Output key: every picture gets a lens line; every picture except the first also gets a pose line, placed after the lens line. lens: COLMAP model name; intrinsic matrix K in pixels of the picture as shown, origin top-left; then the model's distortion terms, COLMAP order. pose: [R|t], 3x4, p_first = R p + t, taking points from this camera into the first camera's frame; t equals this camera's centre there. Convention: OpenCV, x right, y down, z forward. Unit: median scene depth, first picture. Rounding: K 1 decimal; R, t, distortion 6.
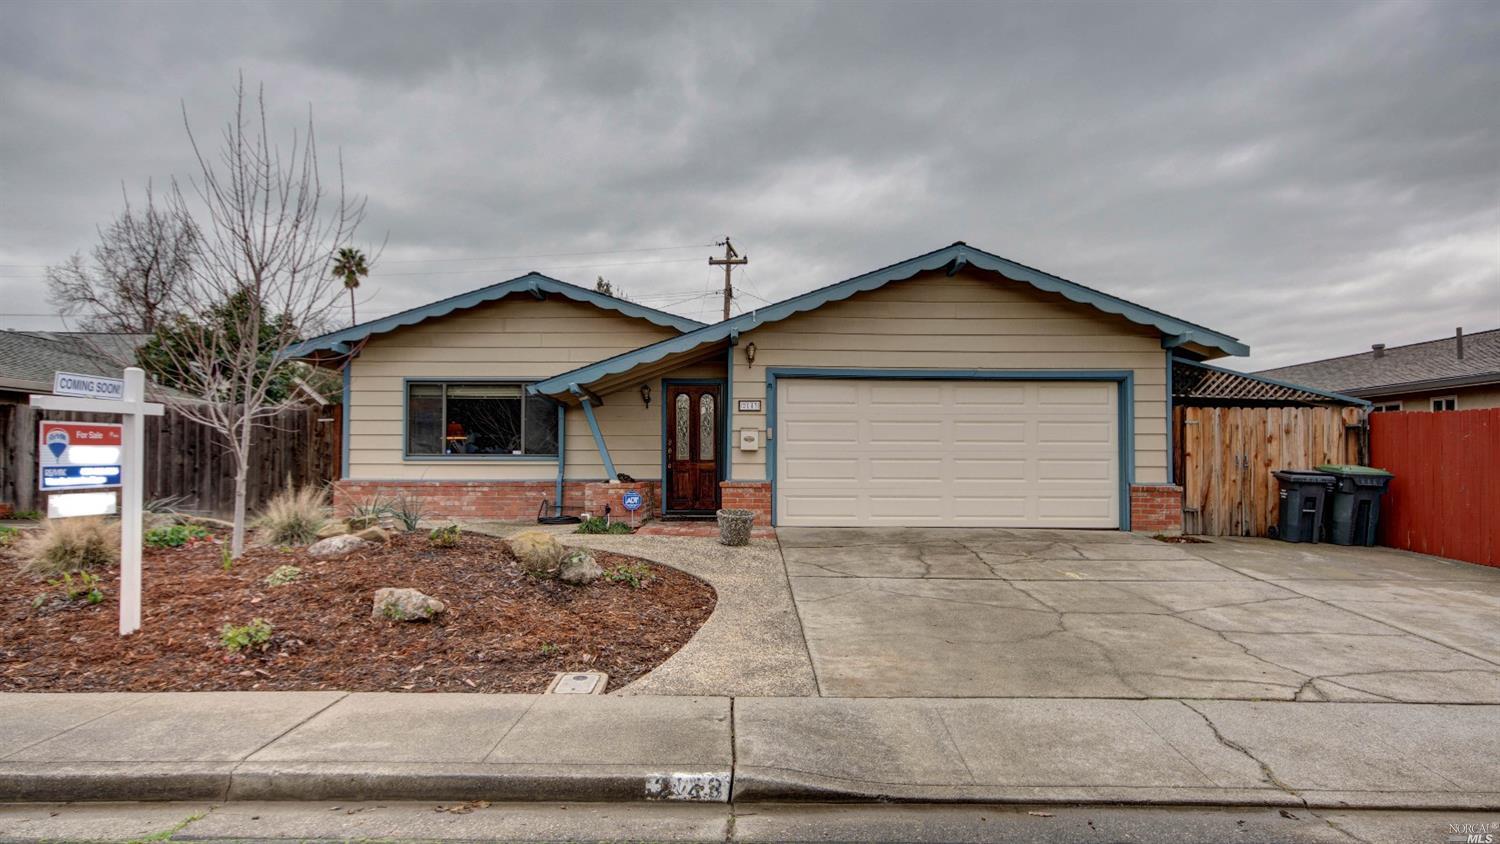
lens RADIAL K [[887.3, 0, 743.7], [0, 887.3, 449.3], [0, 0, 1]] dist [0.020090, 0.001987]
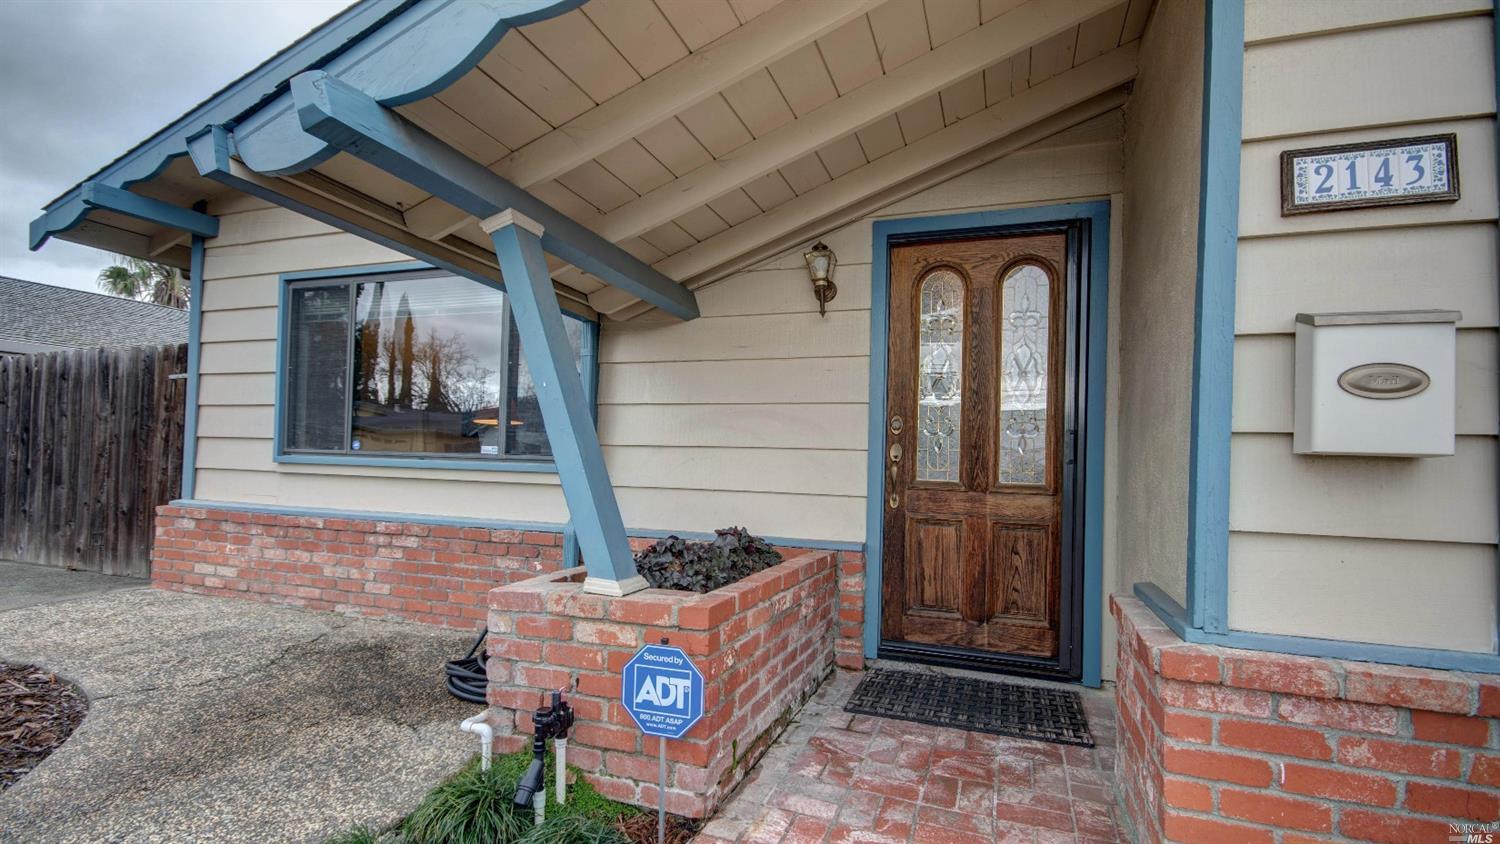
lens RADIAL K [[702.9, 0, 747.2], [0, 702.9, 447.4], [0, 0, 1]] dist [0.004276, 0.000247]
pose [[0.937513, 0.015338, -0.347611, -0.051959], [-0.018294, 0.999819, -0.005225, 0.002292], [0.347468, 0.011258, 0.937624, 0.844857]]
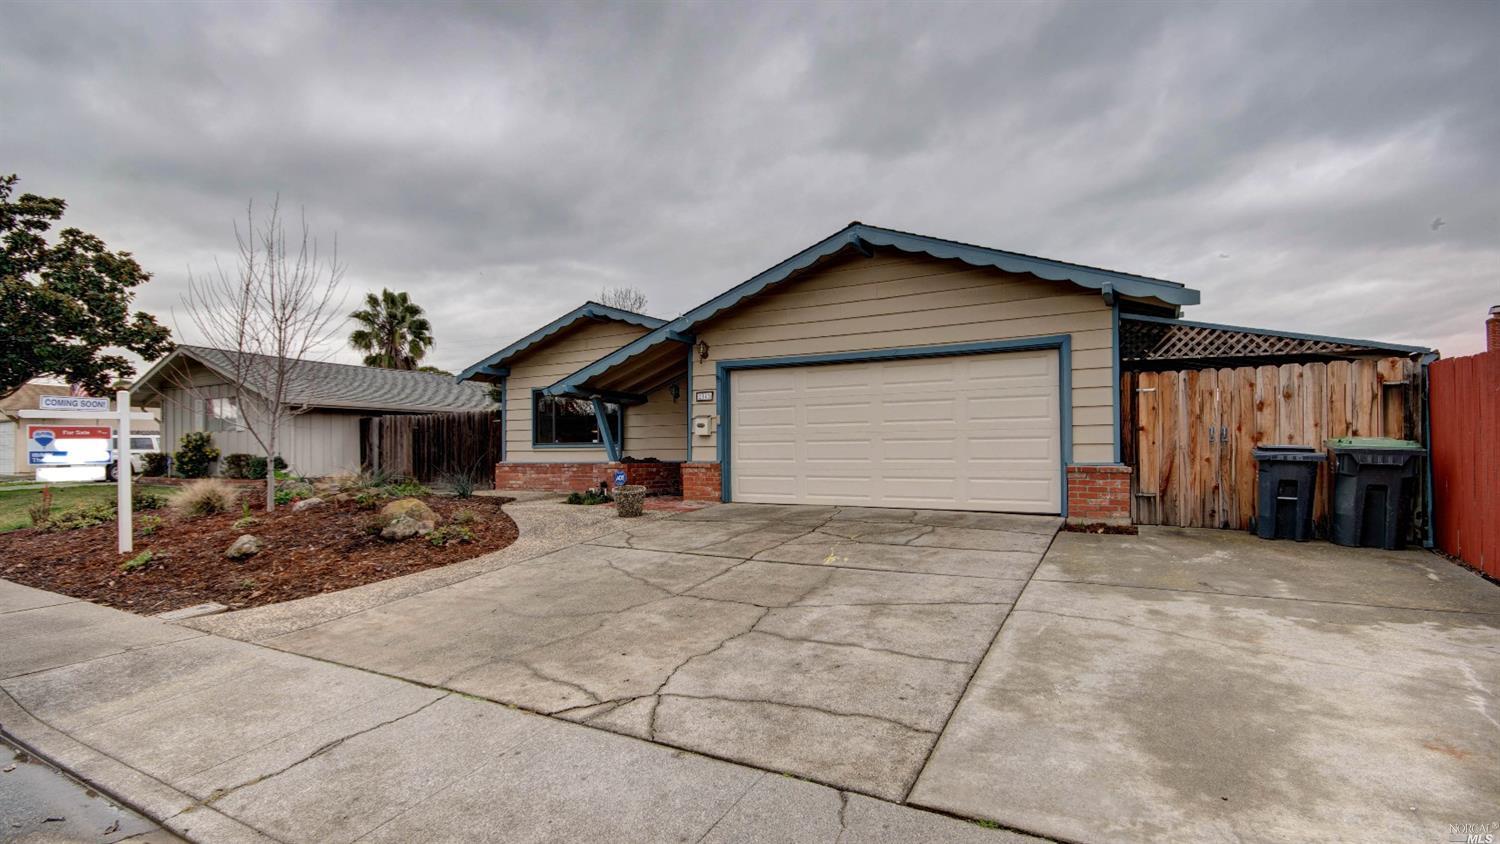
lens RADIAL K [[702.9, 0, 747.2], [0, 702.9, 447.4], [0, 0, 1]] dist [0.004276, 0.000247]
pose [[0.867889, -0.013474, -0.496575, 0.504228], [0.017667, 0.999837, 0.003747, 0.014433], [0.496443, -0.012025, 0.867986, 0.240396]]
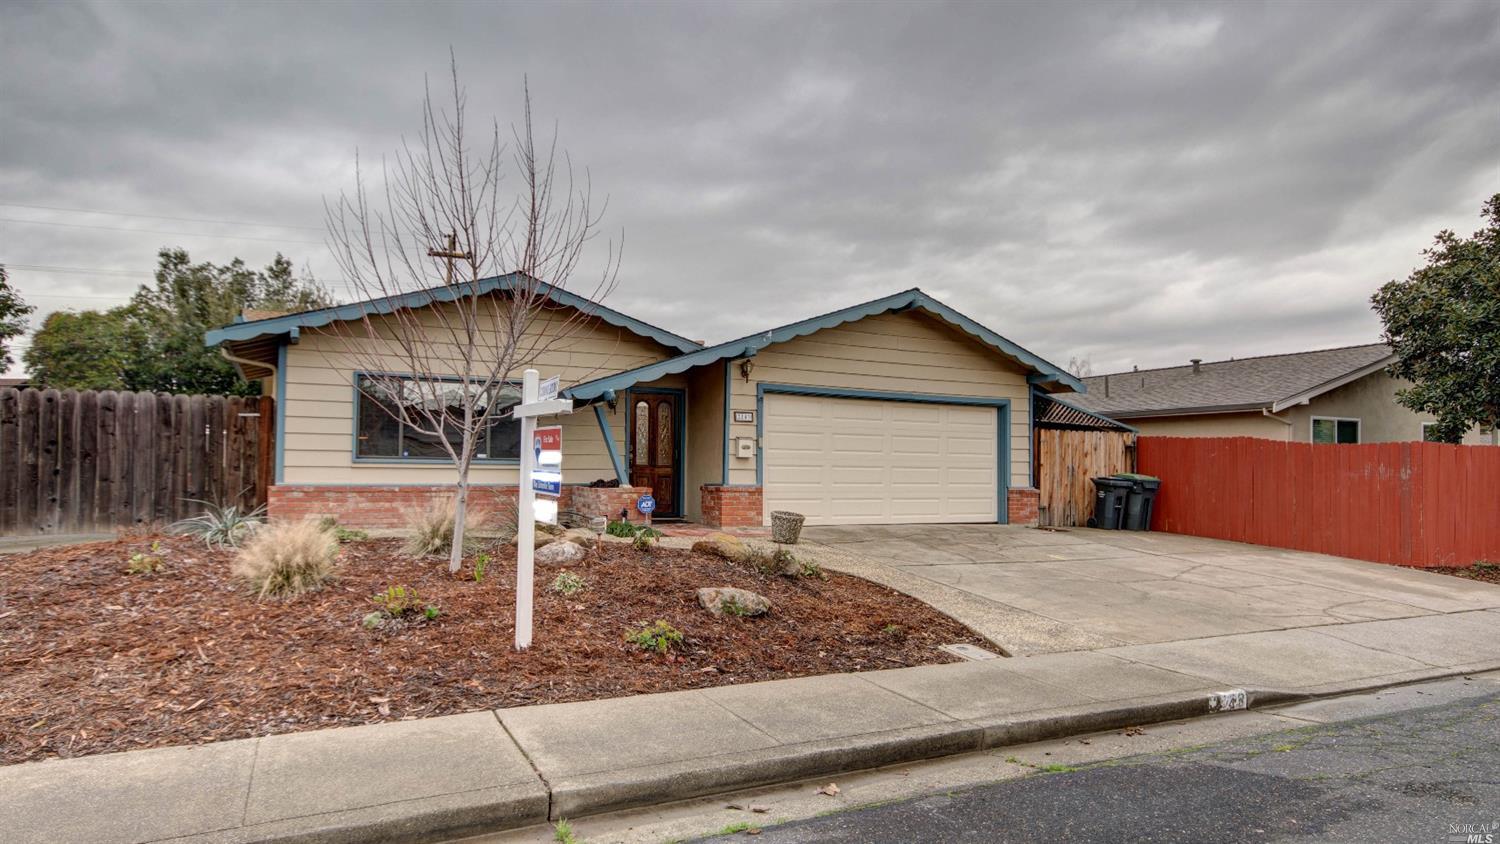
lens RADIAL K [[887.3, 0, 743.7], [0, 887.3, 449.3], [0, 0, 1]] dist [0.020090, 0.001987]
pose [[0.893775, 0.017274, 0.448182, -0.483267], [-0.015314, 0.999851, -0.007995, -0.000120], [-0.448254, 0.000283, 0.893906, 0.023024]]
